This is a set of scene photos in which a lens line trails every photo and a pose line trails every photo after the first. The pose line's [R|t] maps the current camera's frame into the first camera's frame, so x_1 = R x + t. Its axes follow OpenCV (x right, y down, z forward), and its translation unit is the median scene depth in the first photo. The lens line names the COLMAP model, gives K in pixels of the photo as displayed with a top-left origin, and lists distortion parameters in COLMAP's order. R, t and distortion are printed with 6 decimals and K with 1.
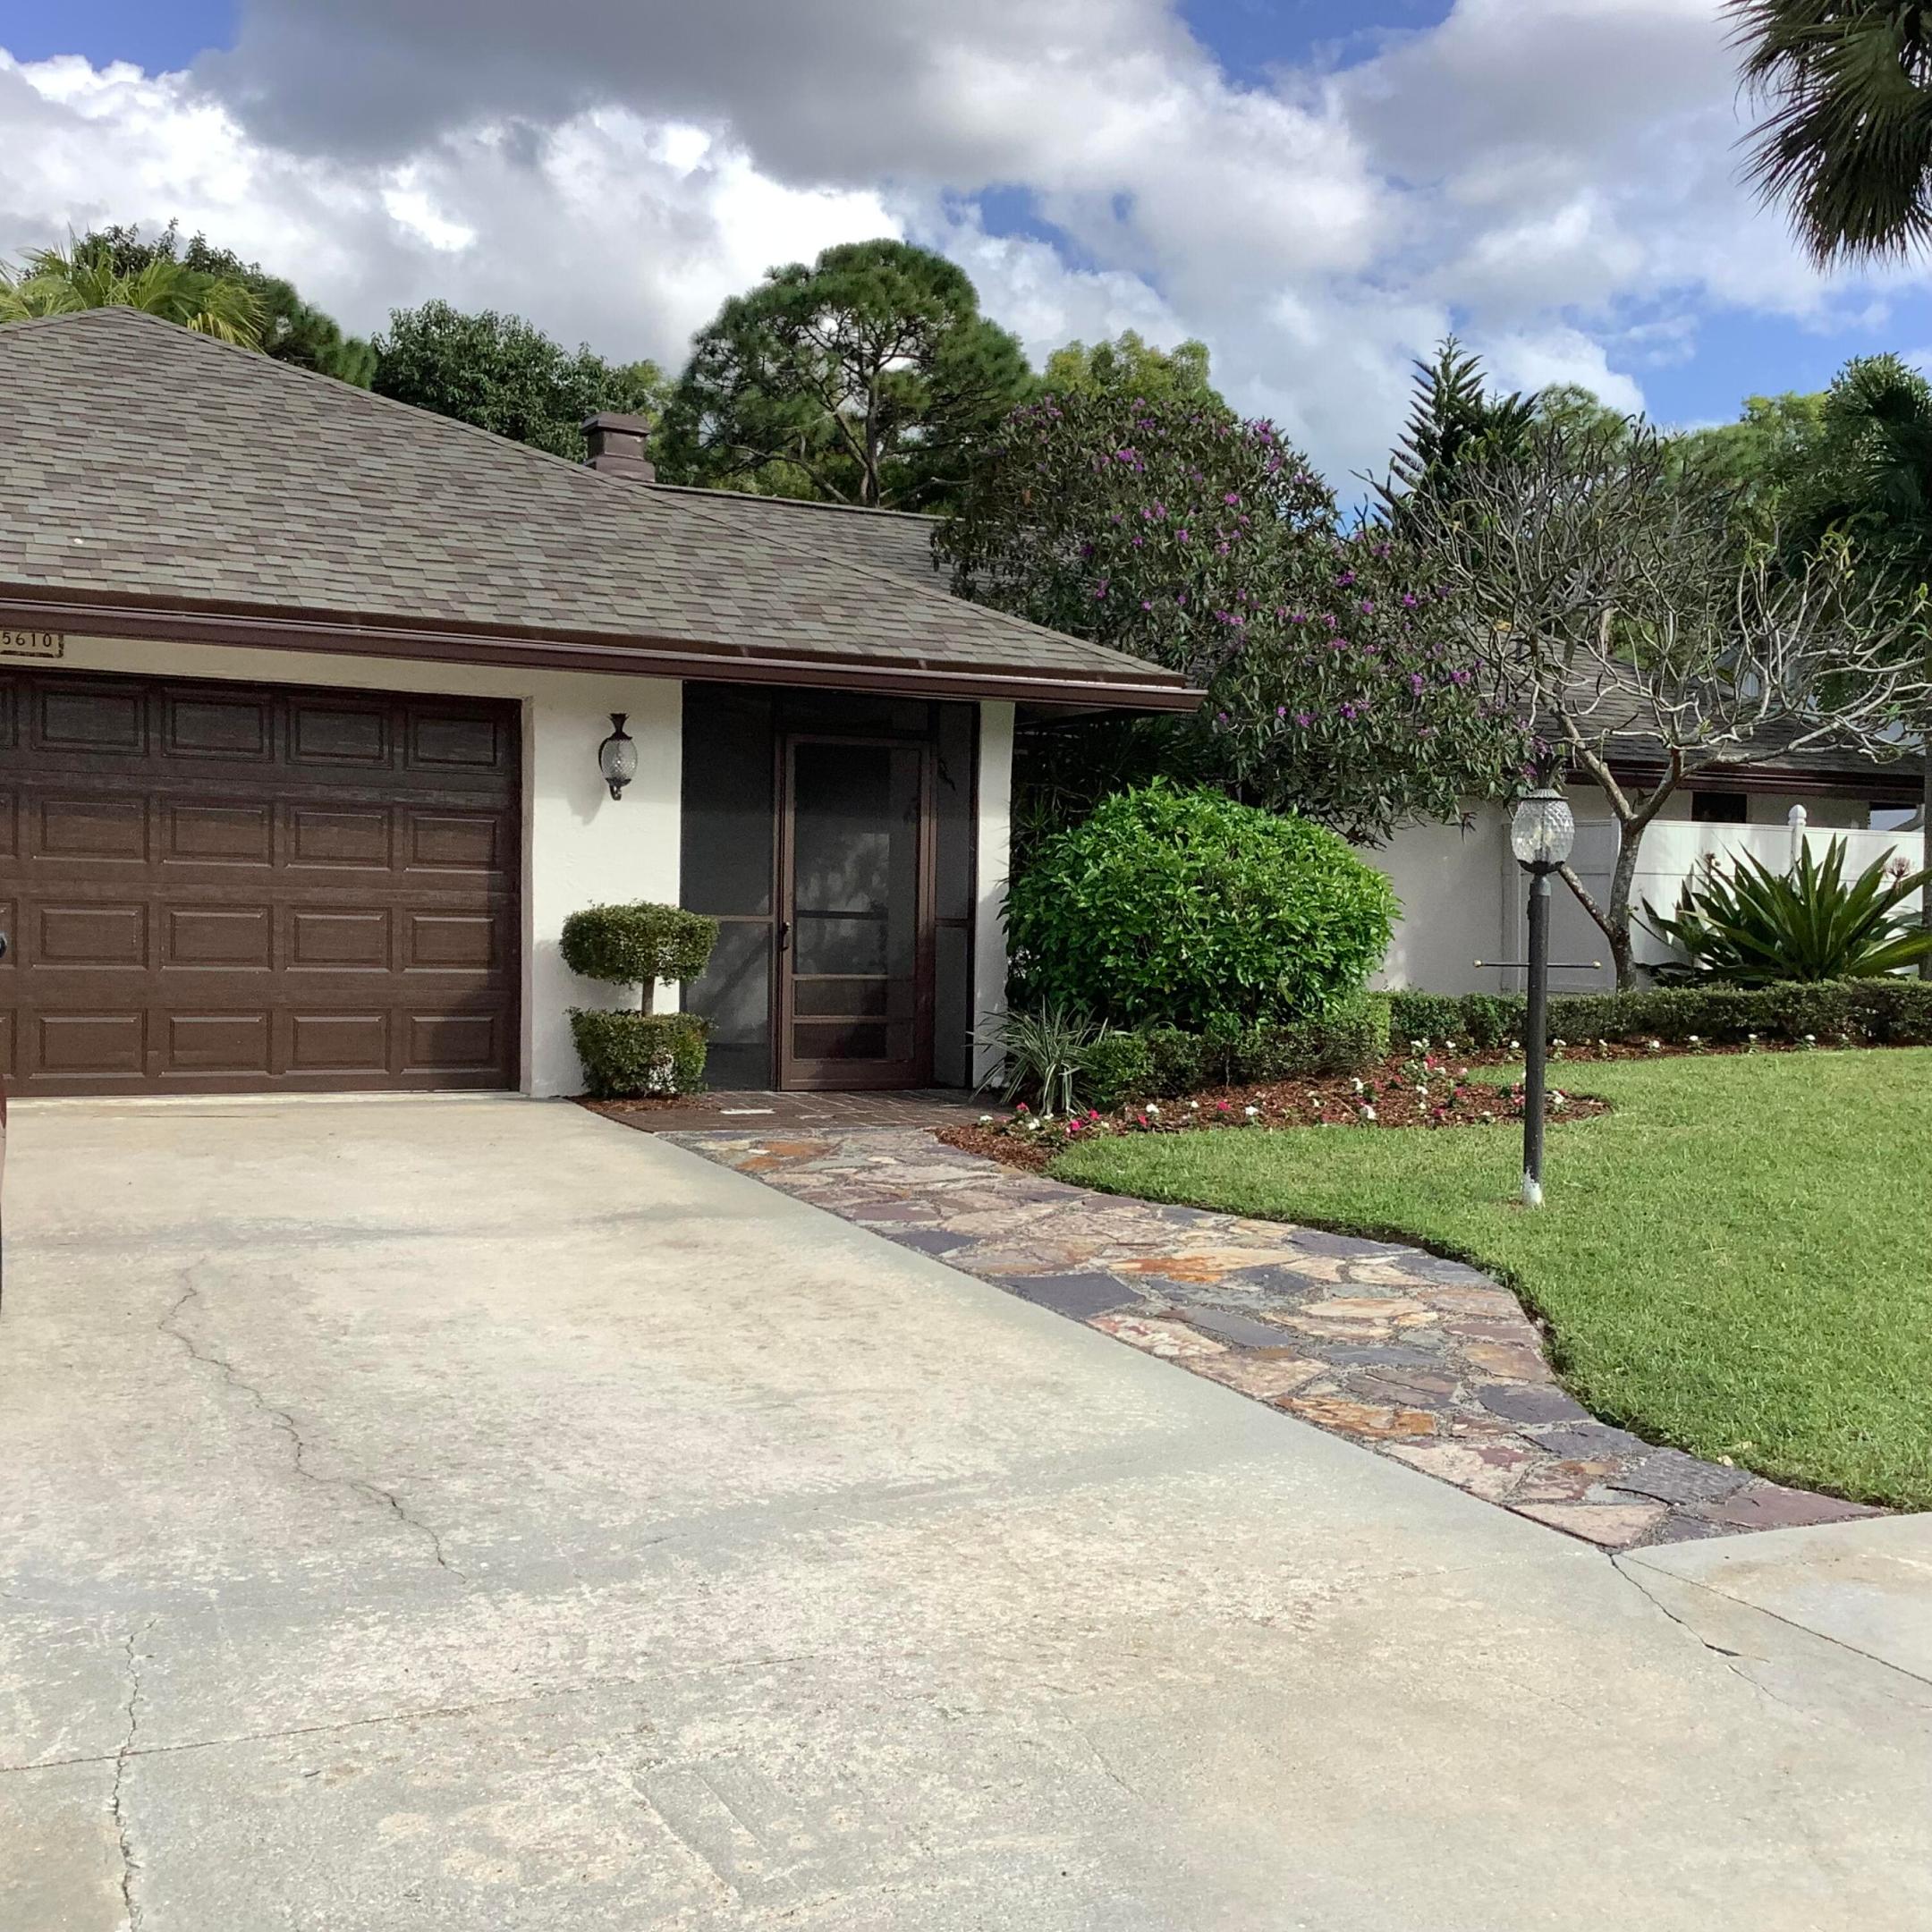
lens RADIAL K [[2216.4, 0, 996.5], [0, 2216.4, 962.3], [0, 0, 1]] dist [0.091829, -0.226761]
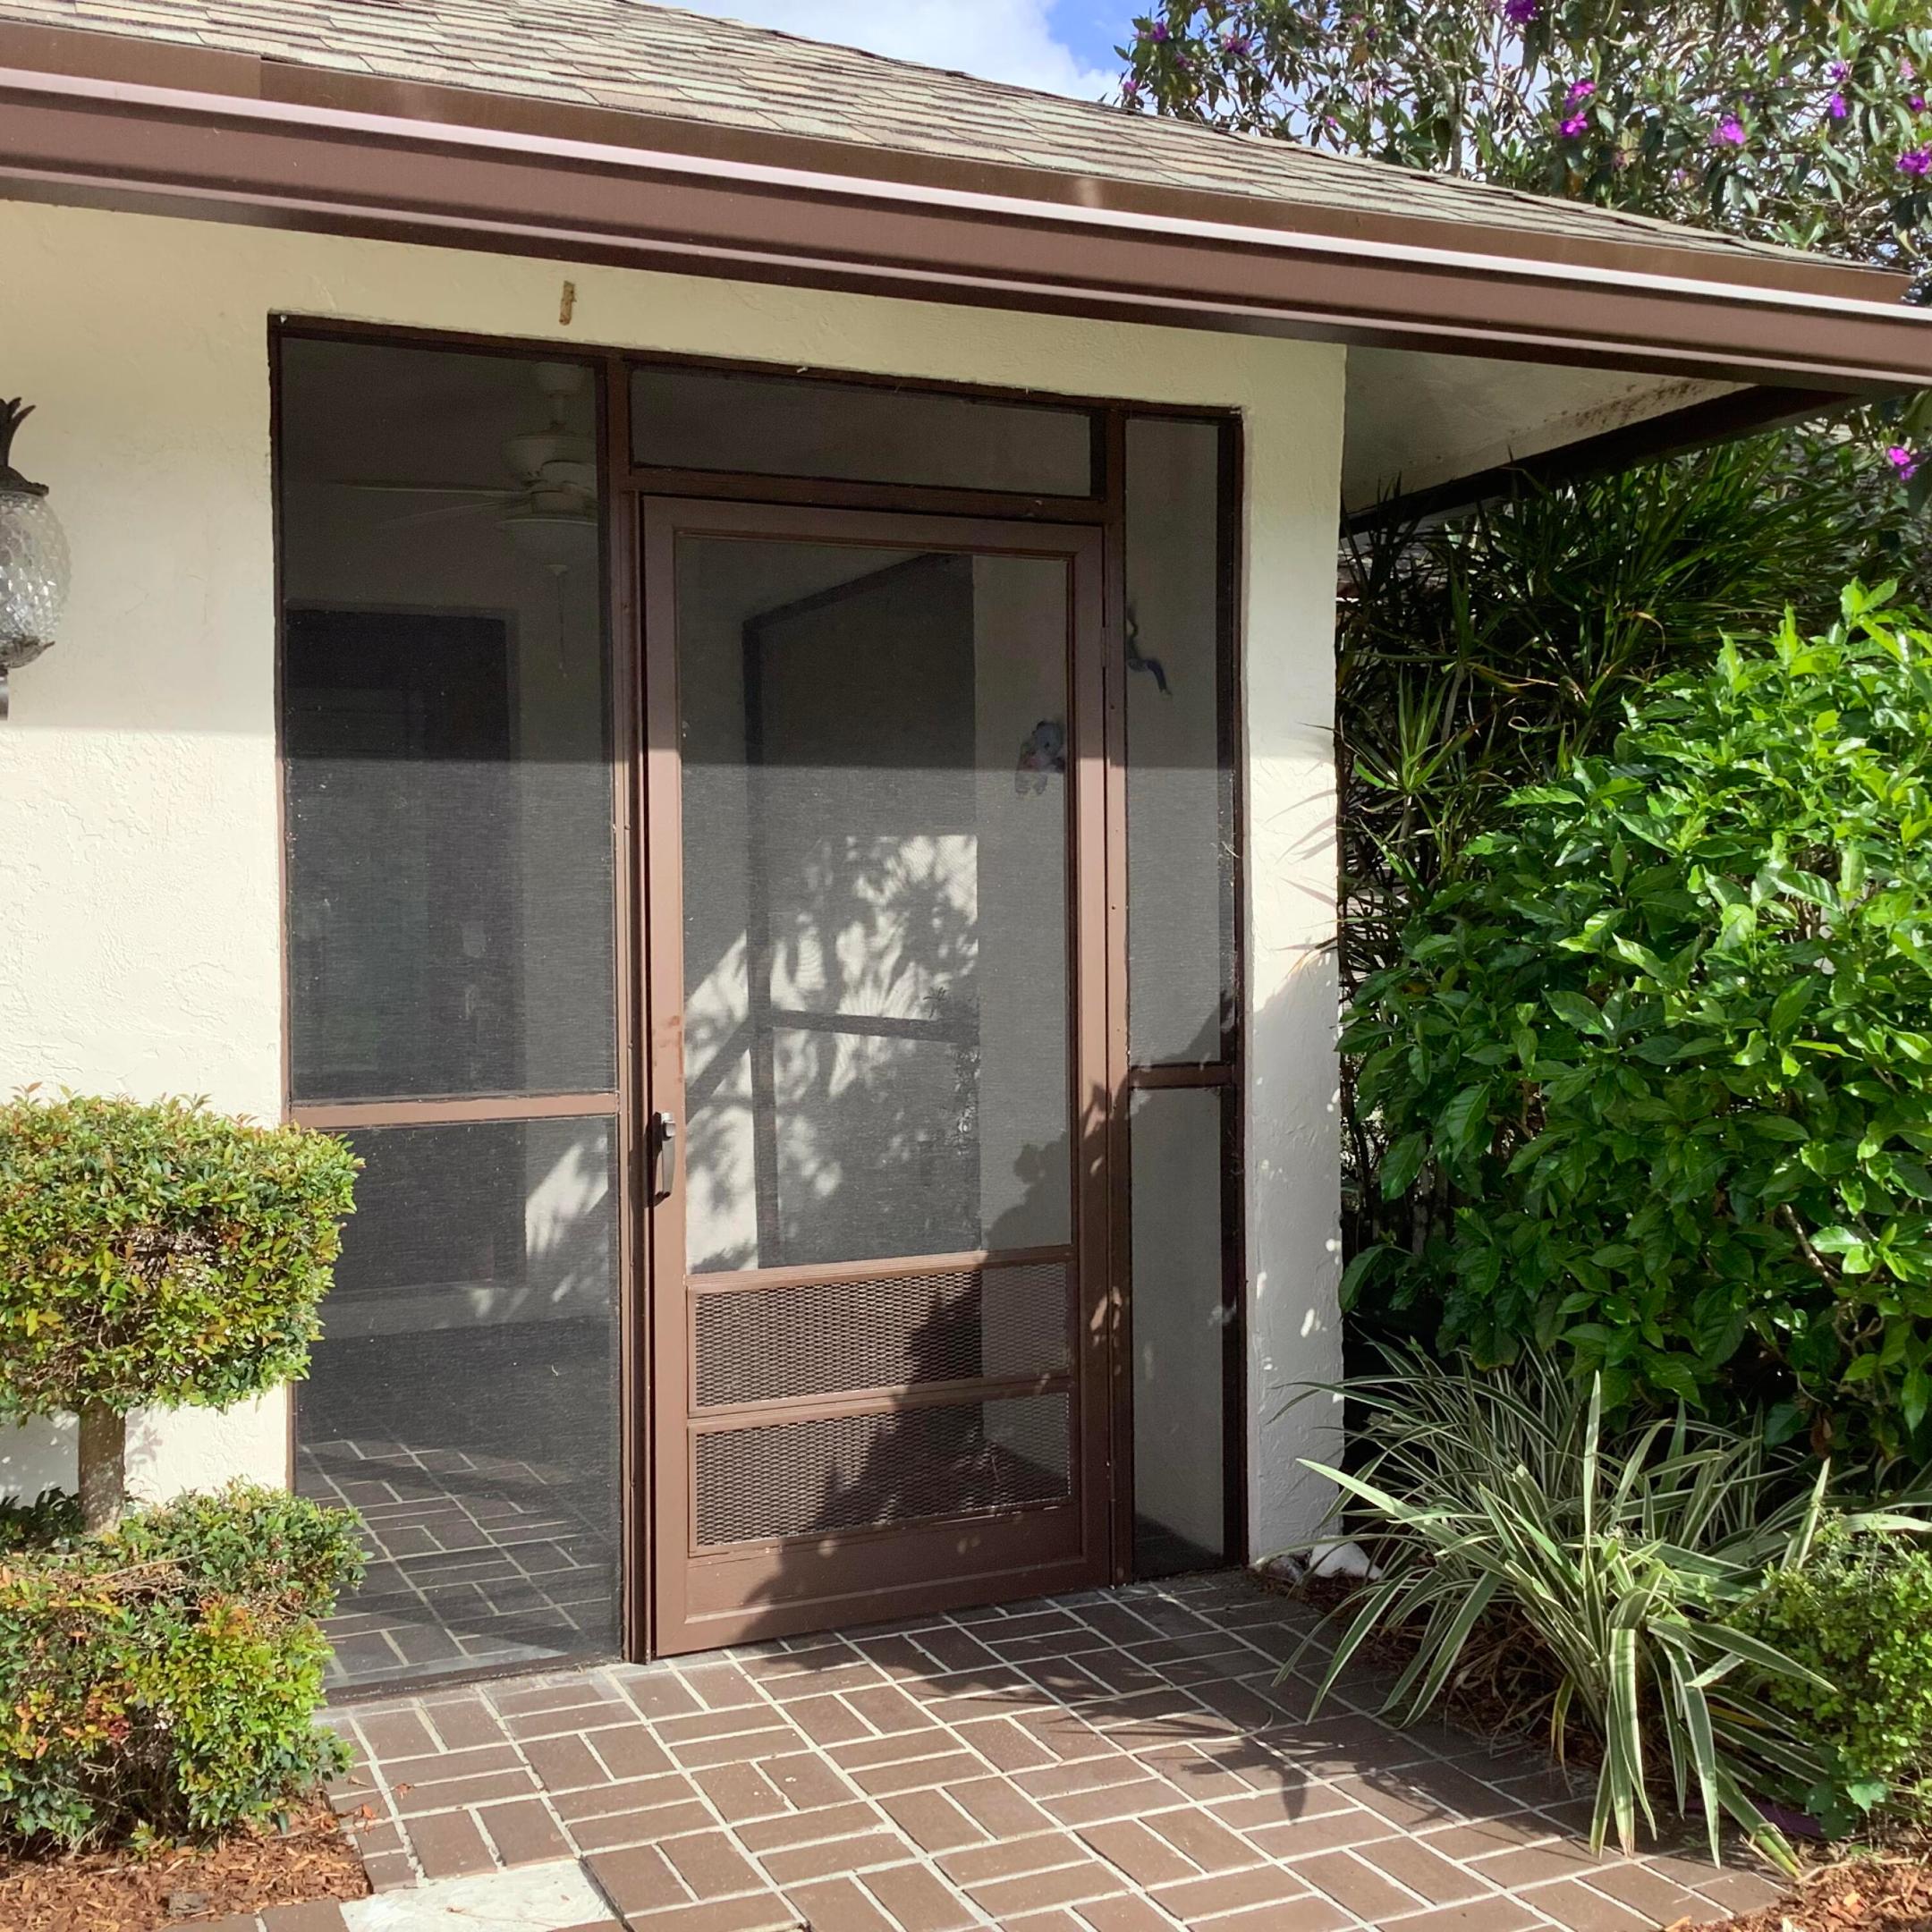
lens RADIAL K [[2216.4, 0, 996.5], [0, 2216.4, 962.3], [0, 0, 1]] dist [0.091829, -0.226761]
pose [[0.998855, -0.034493, -0.033141, -0.037033], [0.034118, 0.999348, -0.011814, -0.033486], [0.033526, 0.010670, 0.999381, 0.691298]]
